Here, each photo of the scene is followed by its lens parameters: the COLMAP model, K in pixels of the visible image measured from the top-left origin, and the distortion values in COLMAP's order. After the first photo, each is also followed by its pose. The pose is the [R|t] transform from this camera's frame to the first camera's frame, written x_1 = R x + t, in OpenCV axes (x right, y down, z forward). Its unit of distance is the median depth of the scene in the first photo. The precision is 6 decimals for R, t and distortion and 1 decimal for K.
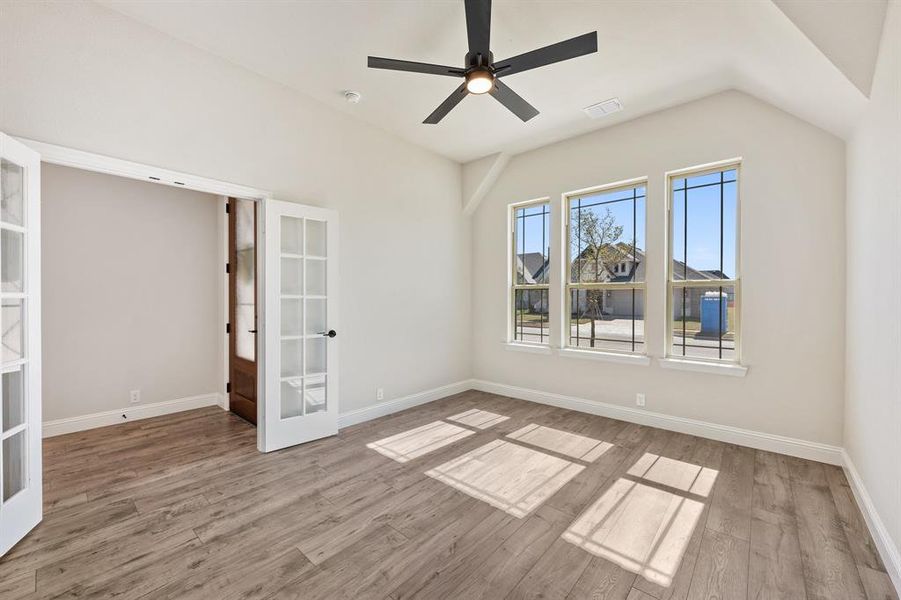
lens RADIAL K [[361.1, 0, 451.2], [0, 361.1, 302.4], [0, 0, 1]] dist [-0.001232, -0.000193]
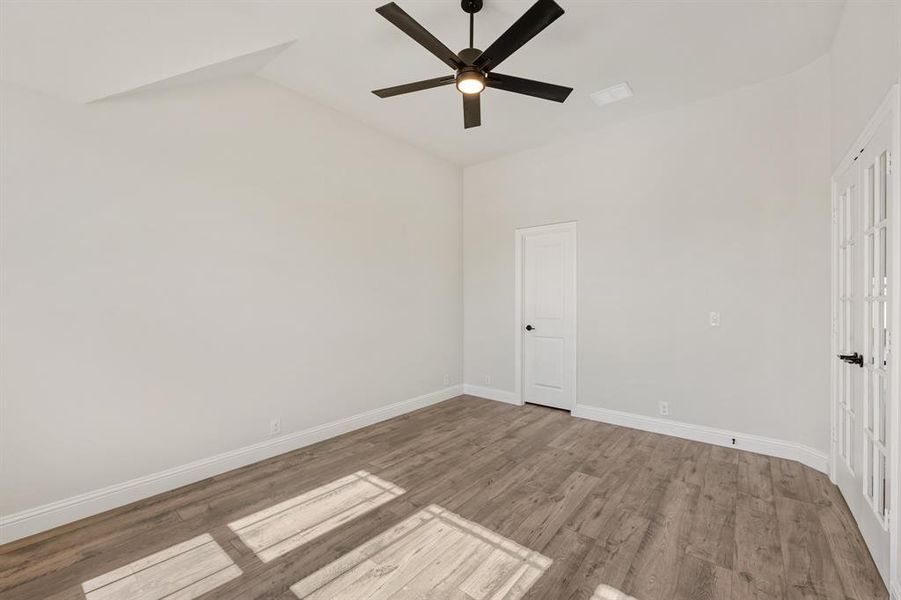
lens RADIAL K [[361.1, 0, 451.2], [0, 361.1, 302.4], [0, 0, 1]] dist [-0.001232, -0.000193]
pose [[-0.999910, 0.000974, -0.013392, 0.124865], [0.000782, 0.999897, 0.014312, -0.020815], [0.013404, 0.014300, -0.999808, 1.705533]]
